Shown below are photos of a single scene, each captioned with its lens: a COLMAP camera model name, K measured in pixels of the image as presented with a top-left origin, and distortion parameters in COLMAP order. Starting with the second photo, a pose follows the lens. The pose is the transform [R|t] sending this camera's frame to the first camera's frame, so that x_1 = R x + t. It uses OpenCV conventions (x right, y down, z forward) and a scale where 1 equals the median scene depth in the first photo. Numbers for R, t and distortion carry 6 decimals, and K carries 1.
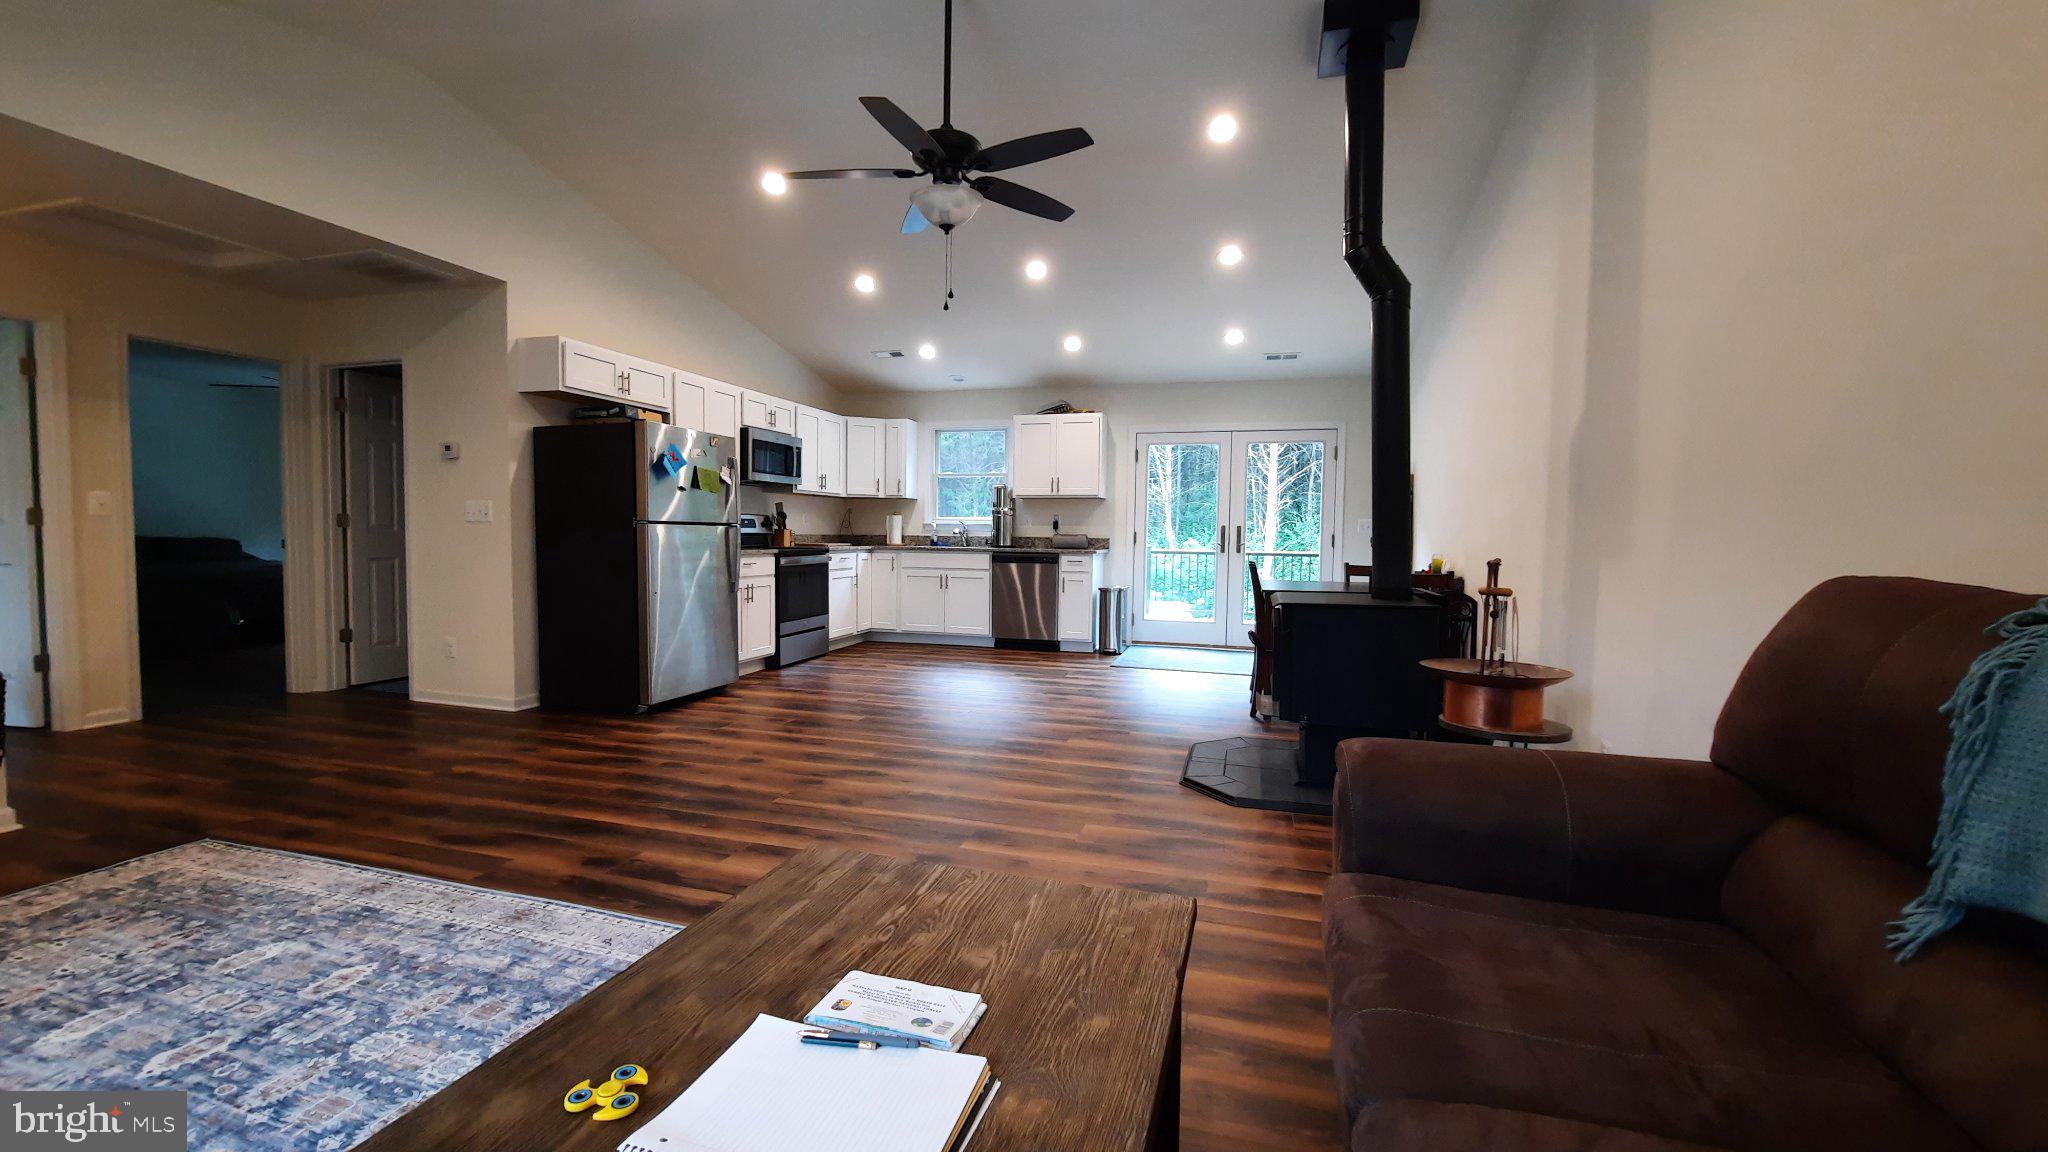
lens RADIAL K [[829.2, 0, 1024.0], [0, 829.2, 576.0], [0, 0, 1]] dist [-0.014296, 0.000098]
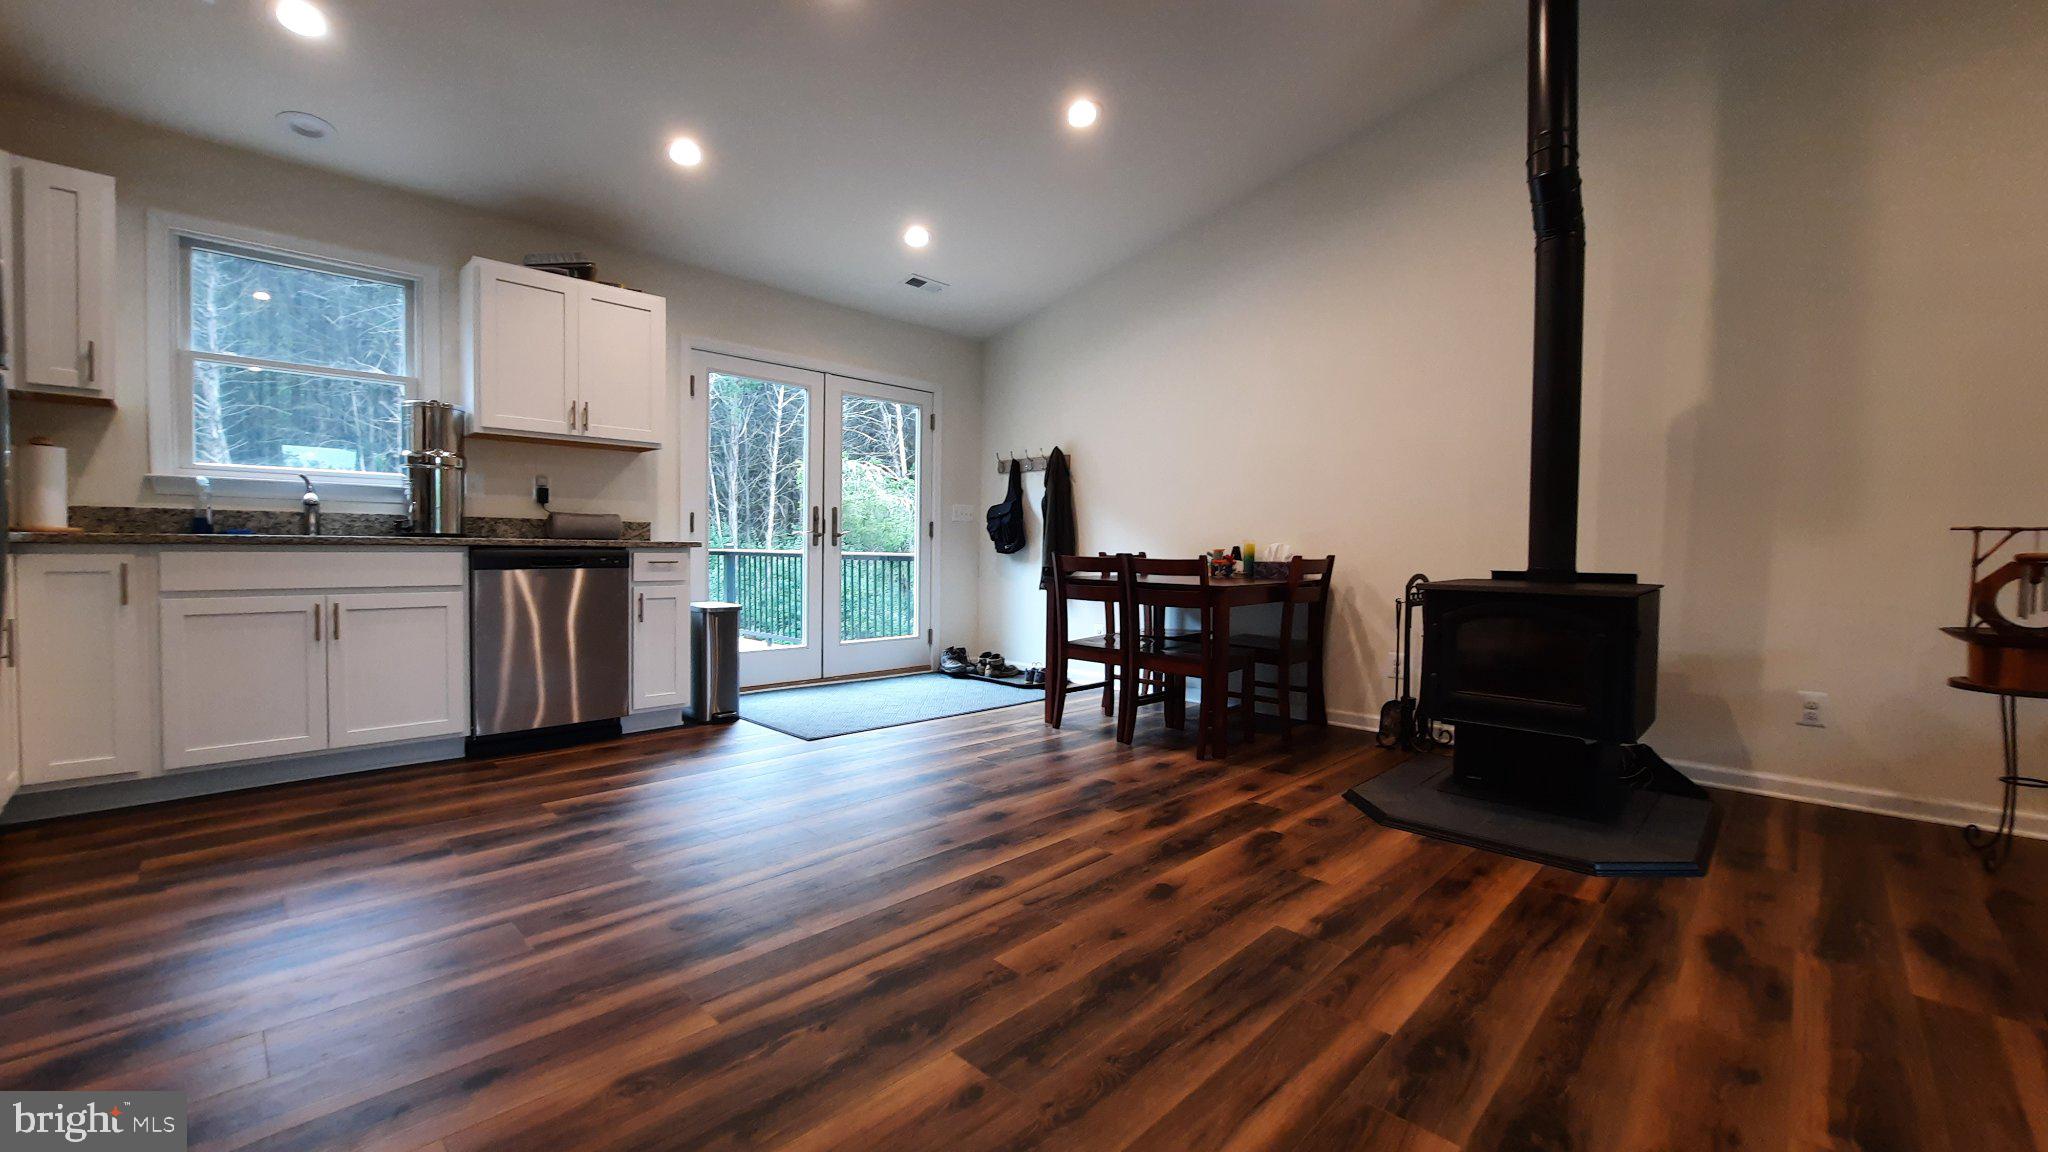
lens RADIAL K [[809.6, 0, 1021.4], [0, 809.6, 568.6], [0, 0, 1]] dist [-0.013421, -0.000082]
pose [[0.467927, -0.030748, 0.883232, -0.275677], [0.043487, 0.998985, 0.011739, -0.008950], [-0.882697, 0.032916, 0.468789, 0.521507]]
